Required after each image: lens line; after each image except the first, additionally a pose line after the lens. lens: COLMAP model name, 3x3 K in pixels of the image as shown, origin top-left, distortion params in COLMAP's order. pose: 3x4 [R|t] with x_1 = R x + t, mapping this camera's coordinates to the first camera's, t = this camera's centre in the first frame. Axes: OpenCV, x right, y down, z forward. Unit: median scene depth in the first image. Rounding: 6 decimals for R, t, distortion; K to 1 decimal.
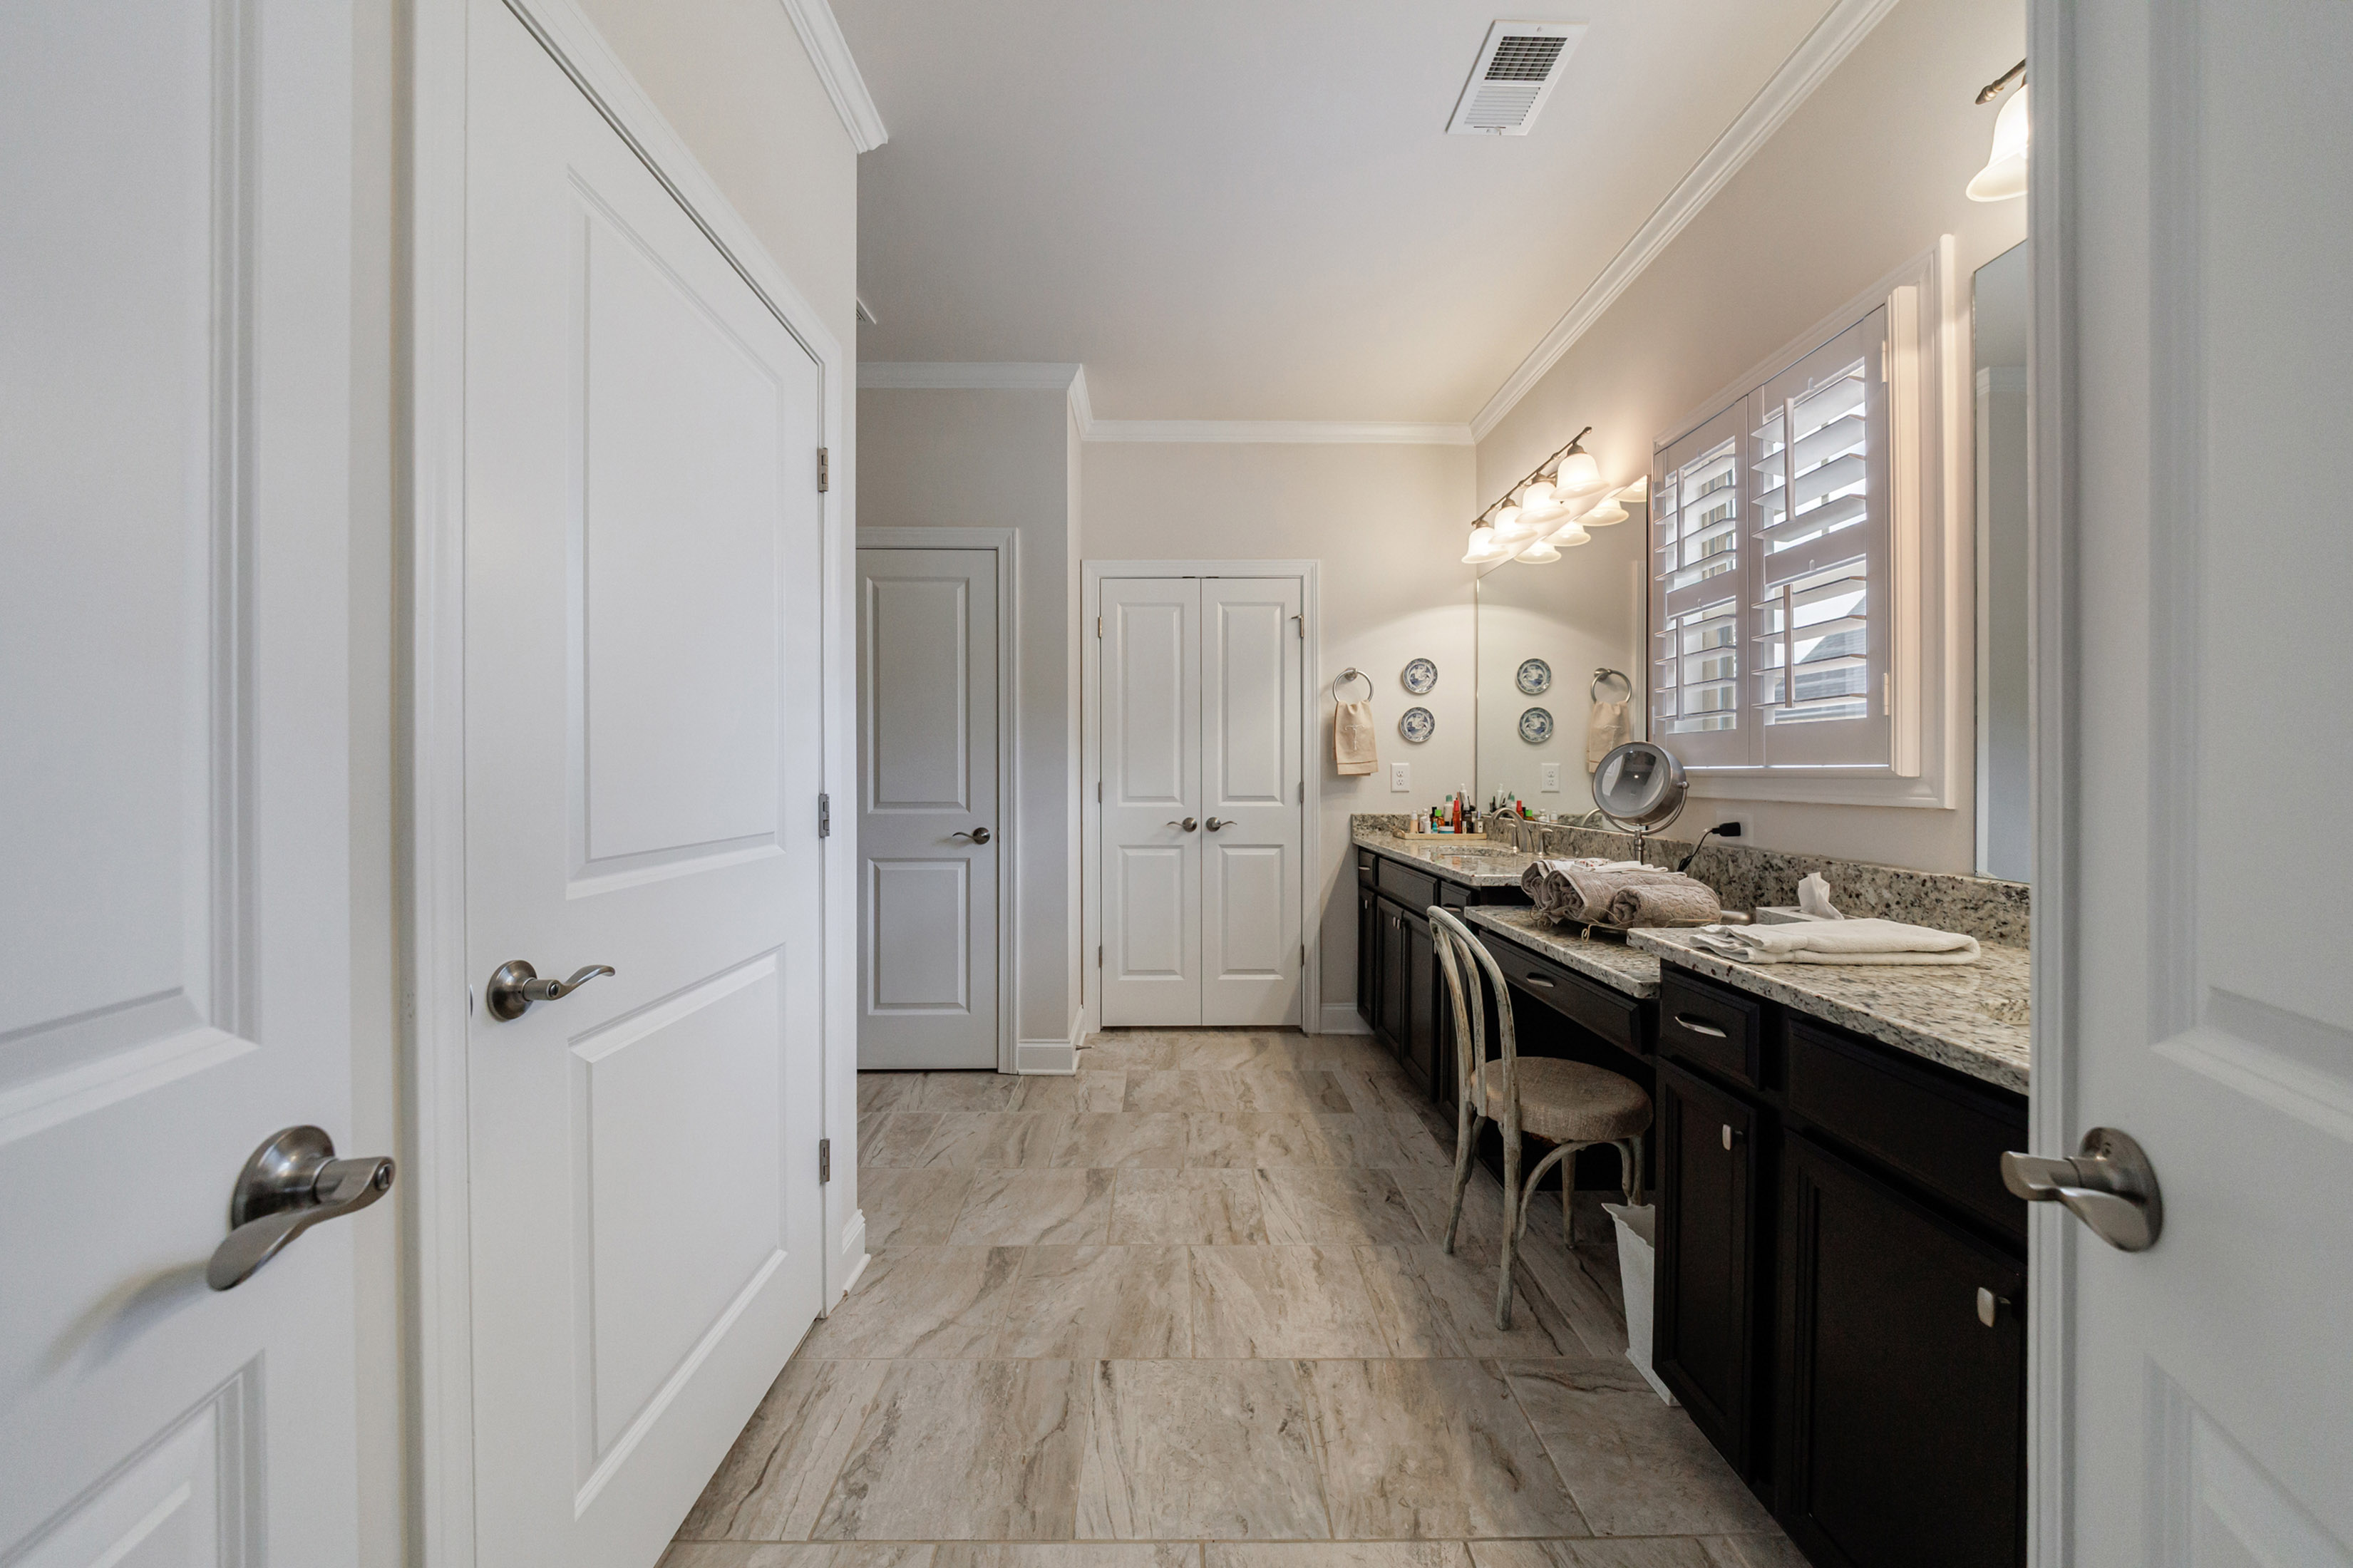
lens RADIAL K [[856.4, 0, 1185.4], [0, 856.4, 771.9], [0, 0, 1]] dist [-0.011452, -0.000167]
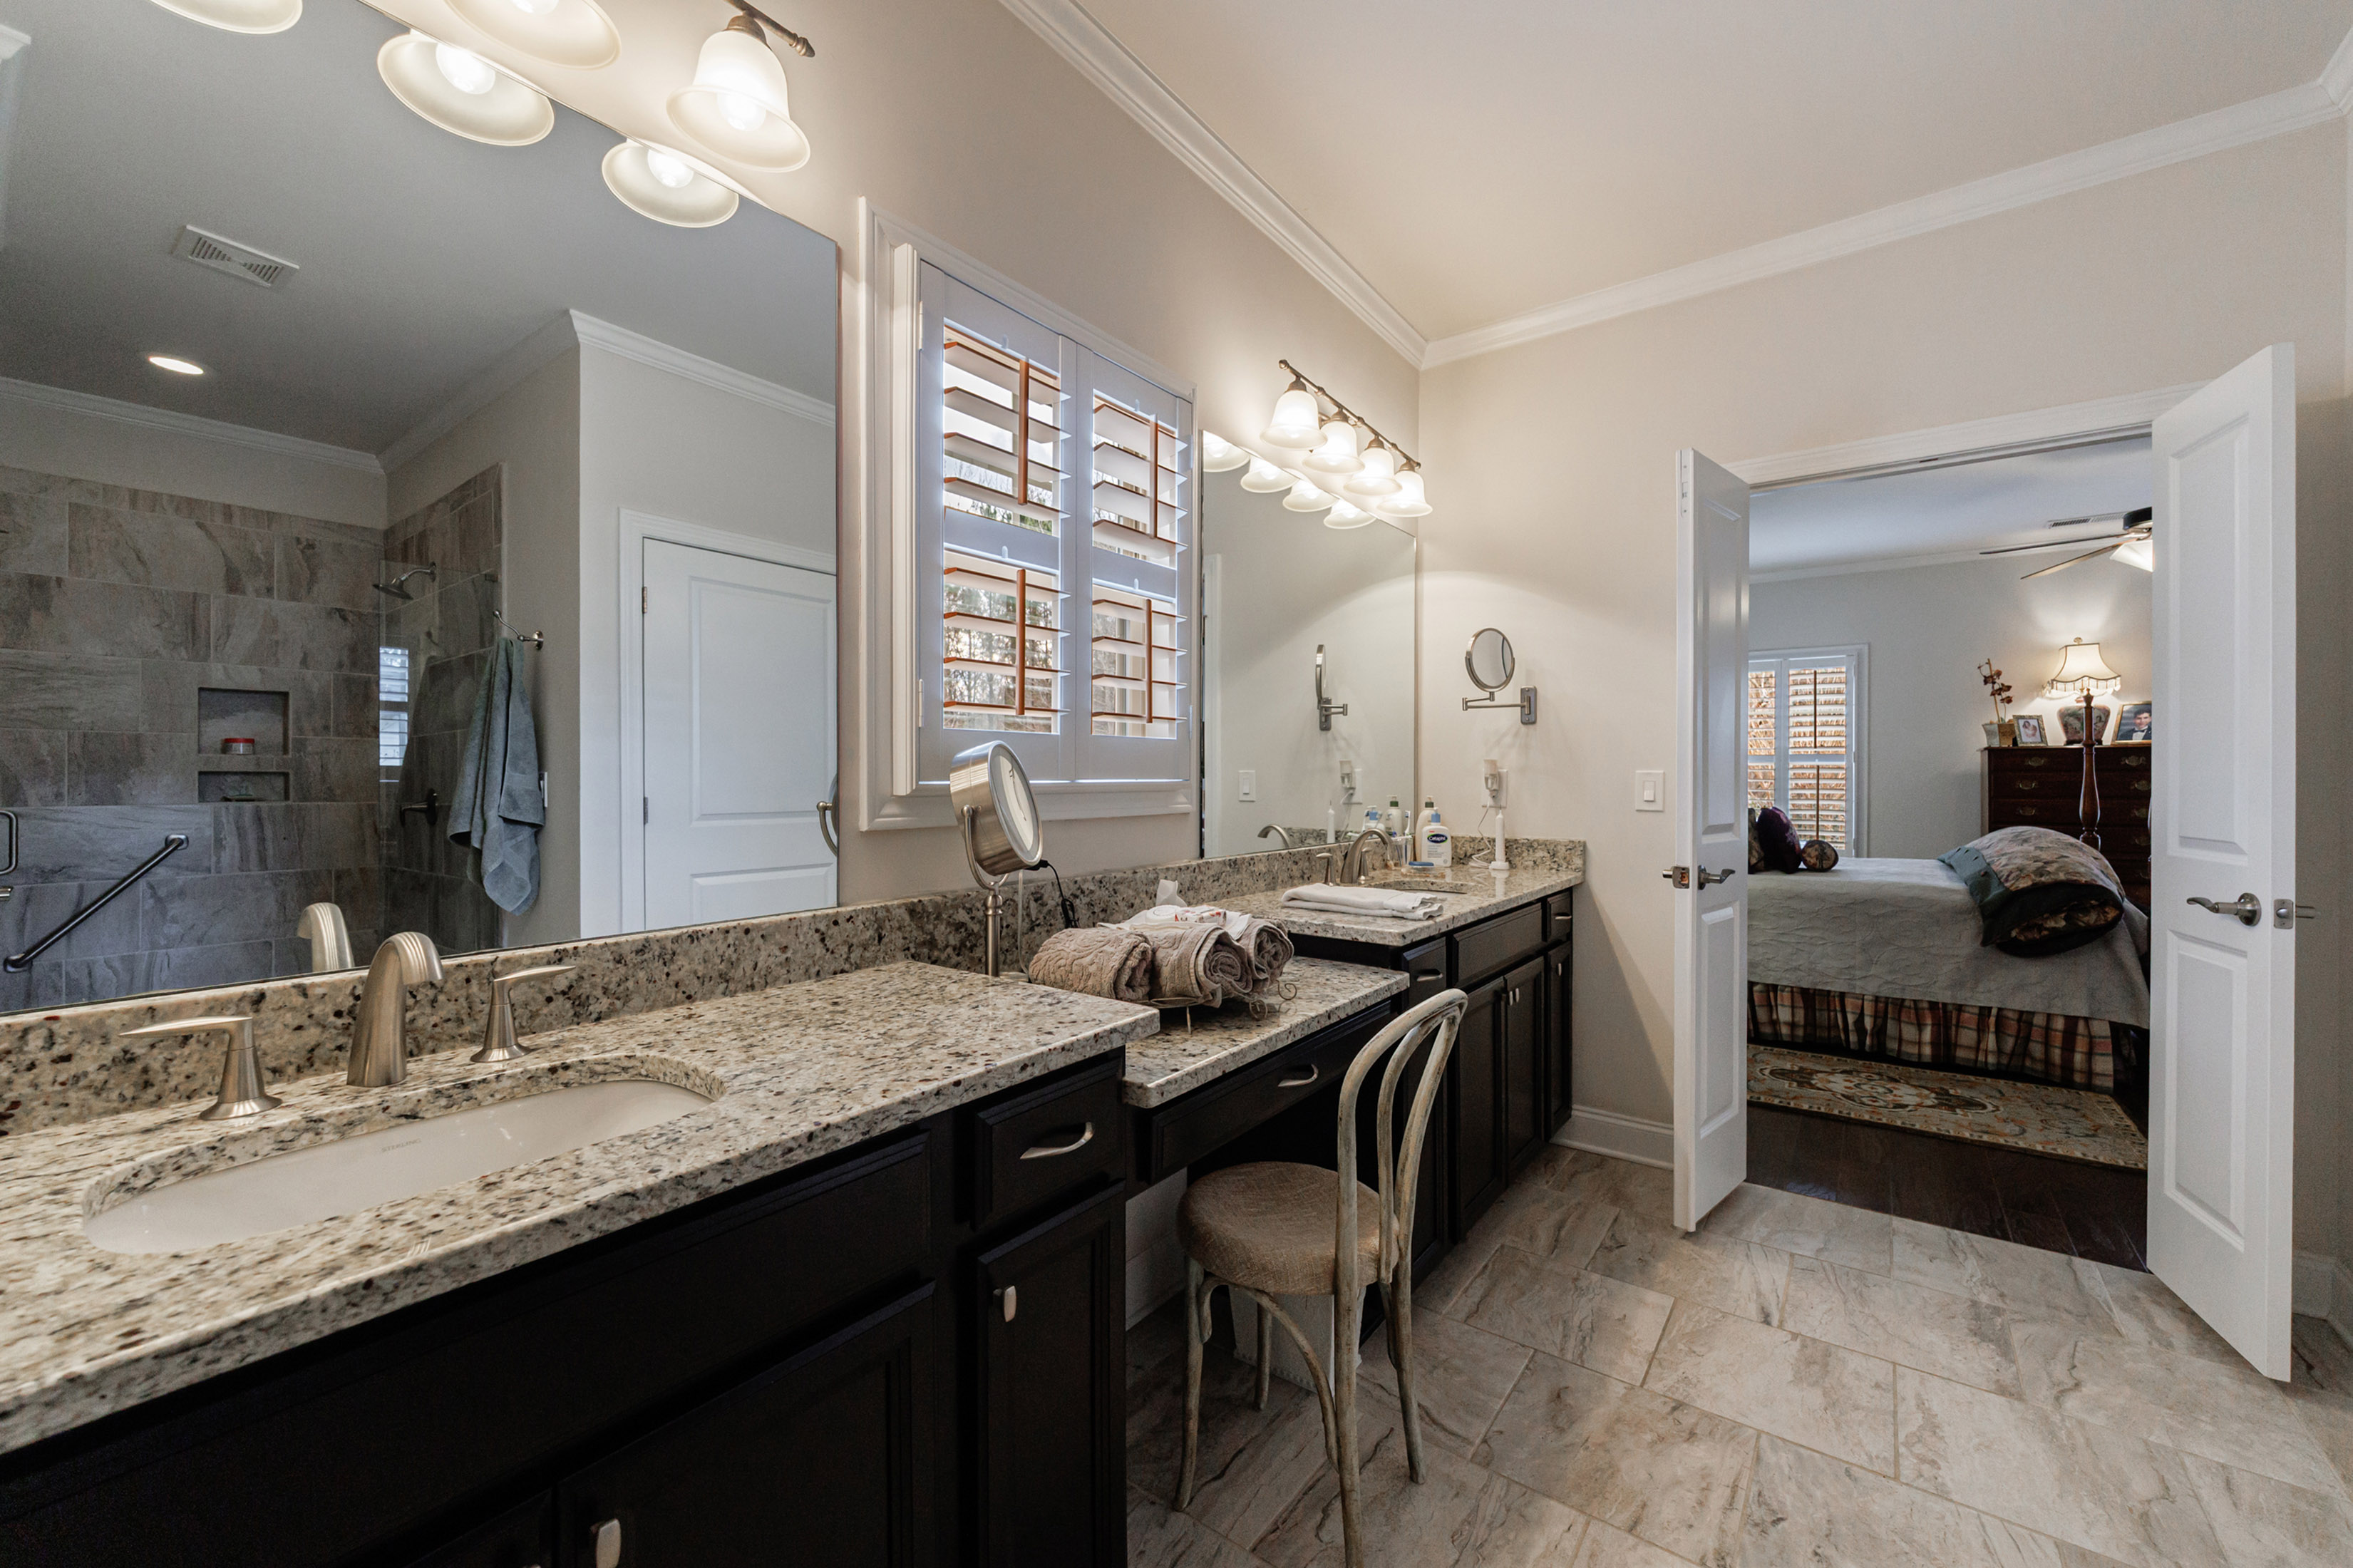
lens RADIAL K [[938.6, 0, 1182.1], [0, 938.6, 777.8], [0, 0, 1]] dist [0.001827, 0.000300]
pose [[-0.788134, -0.010912, 0.615406, 0.007508], [-0.009739, 0.999939, 0.005258, -0.016814], [-0.615426, -0.001850, -0.788192, 2.007512]]
